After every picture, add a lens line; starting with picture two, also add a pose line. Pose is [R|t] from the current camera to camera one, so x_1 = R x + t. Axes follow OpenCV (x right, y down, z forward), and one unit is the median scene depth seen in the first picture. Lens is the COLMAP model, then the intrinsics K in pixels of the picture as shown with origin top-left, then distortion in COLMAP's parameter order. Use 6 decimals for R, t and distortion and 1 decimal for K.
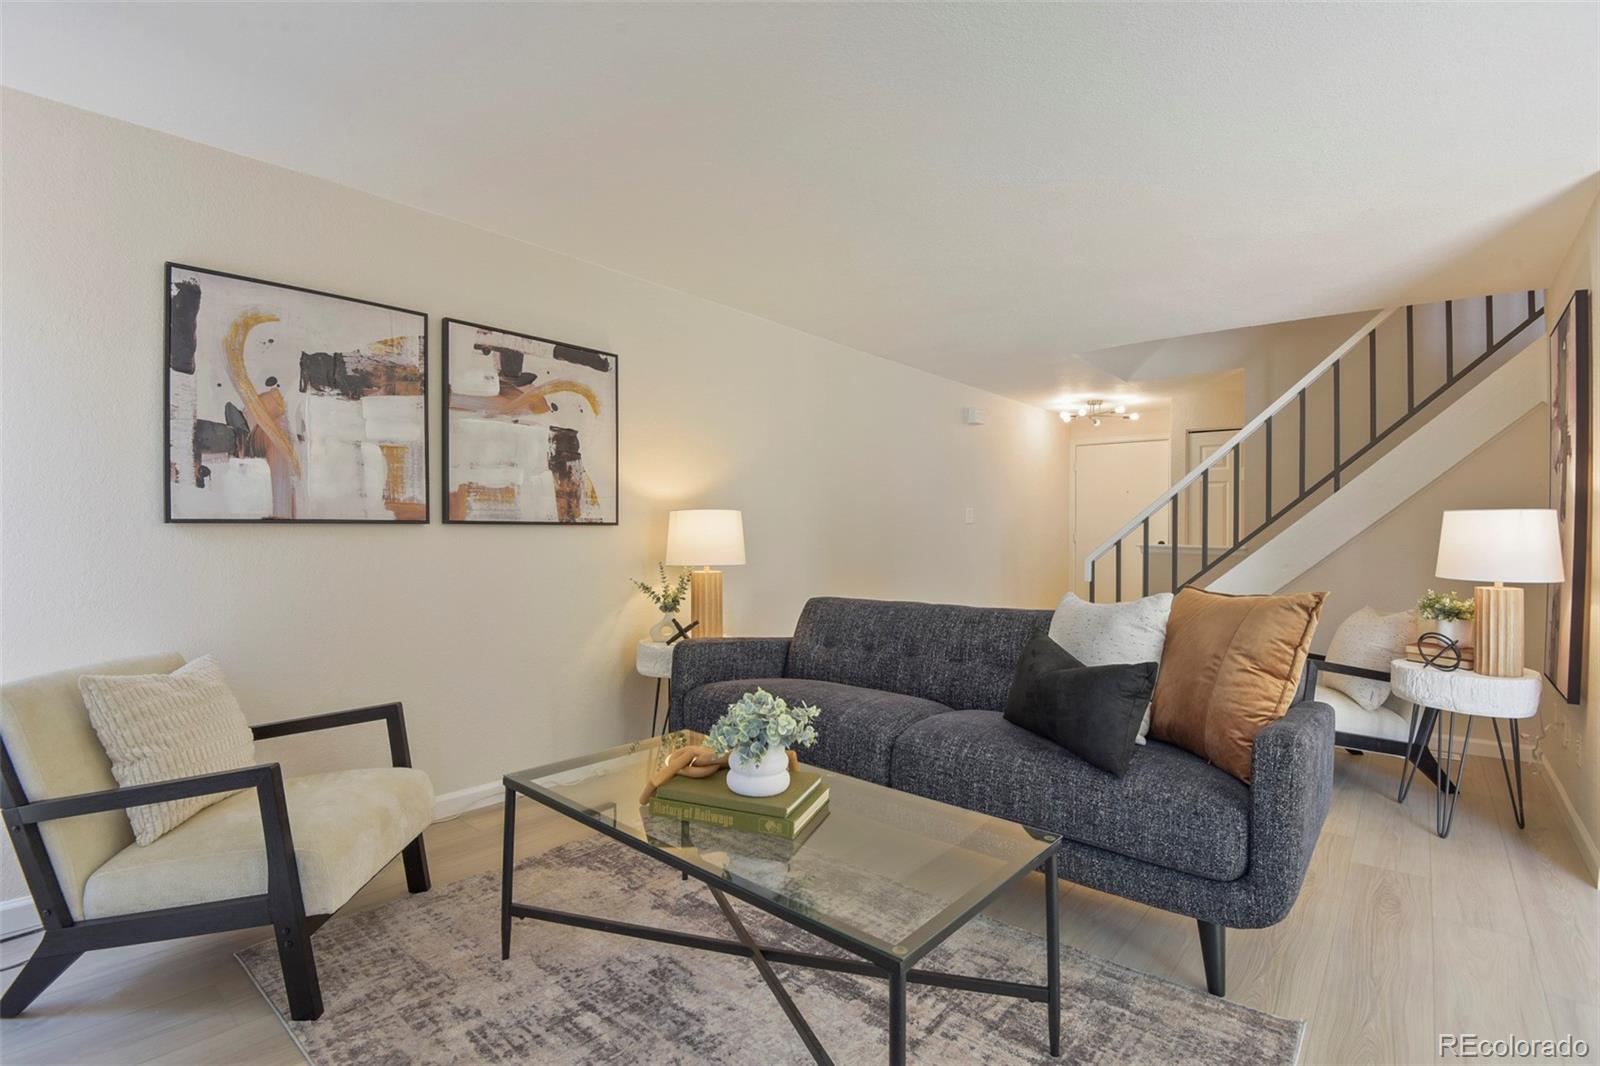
lens RADIAL K [[741.1, 0, 918.9], [0, 741.1, 541.0], [0, 0, 1]] dist [0.036819, -0.013389]
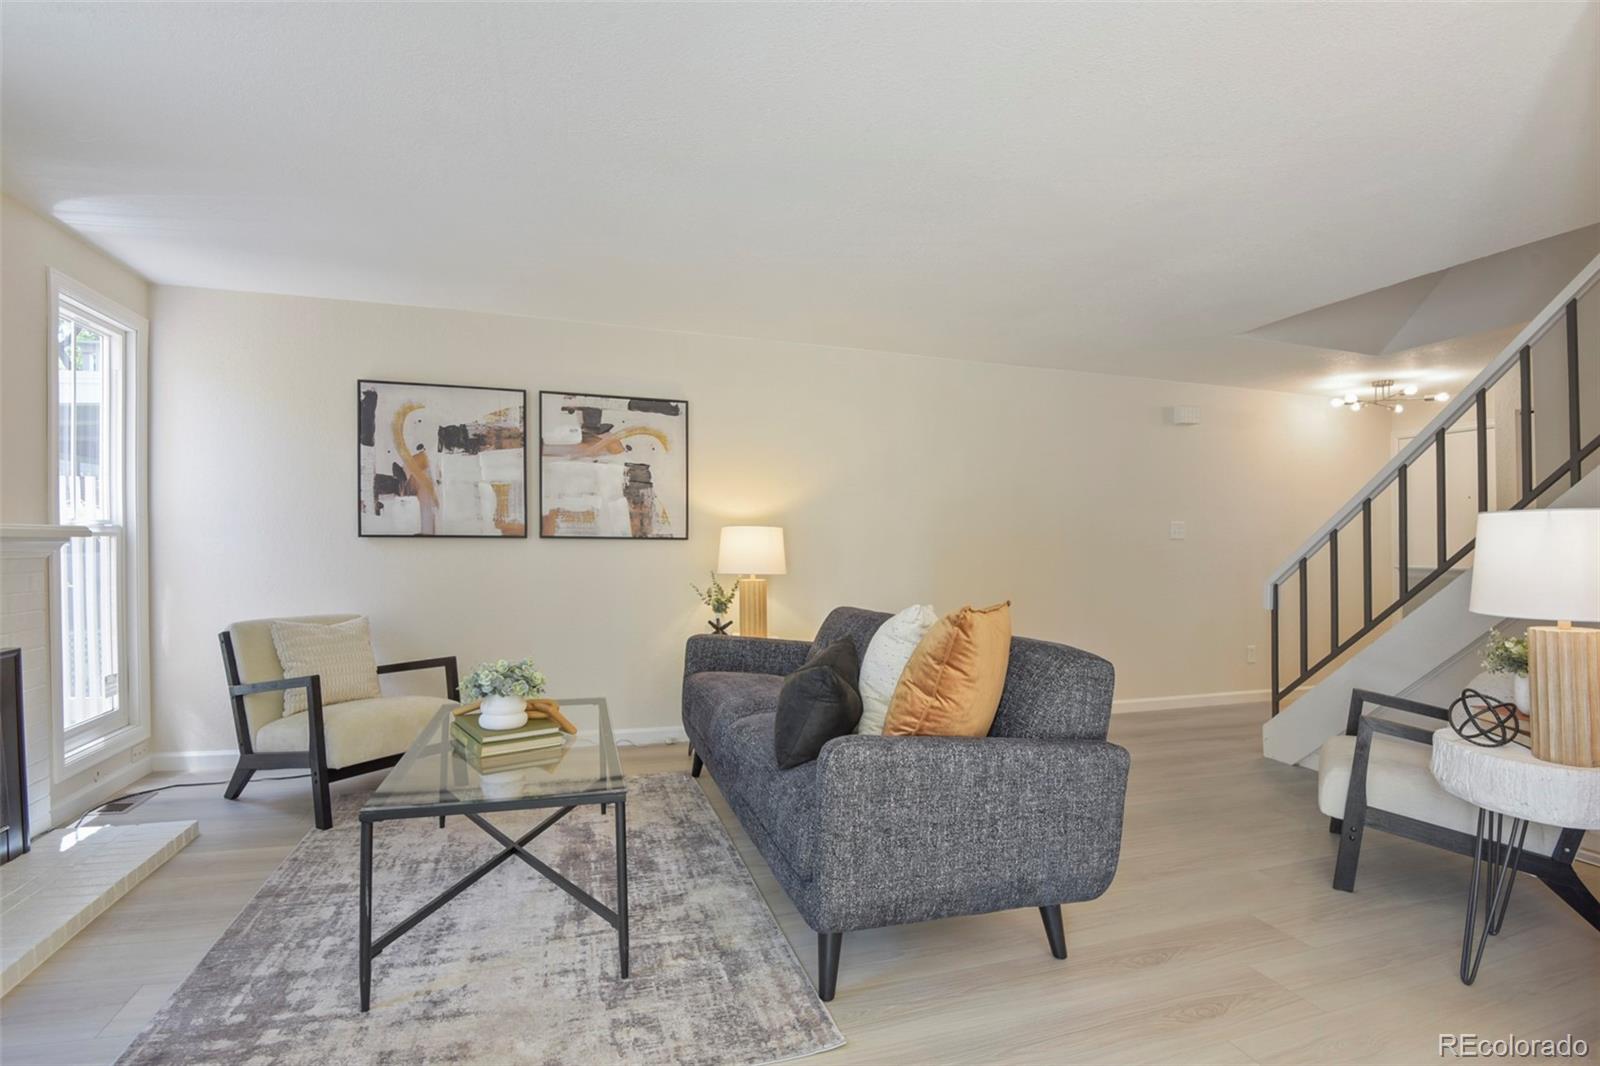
lens RADIAL K [[741.1, 0, 797.0], [0, 741.1, 562.6], [0, 0, 1]] dist [0.036819, -0.013389]
pose [[0.868022, 0.015874, -0.496272, 0.489854], [-0.012291, 0.999870, 0.010484, 0.002106], [0.496373, -0.003001, 0.868104, 0.035843]]
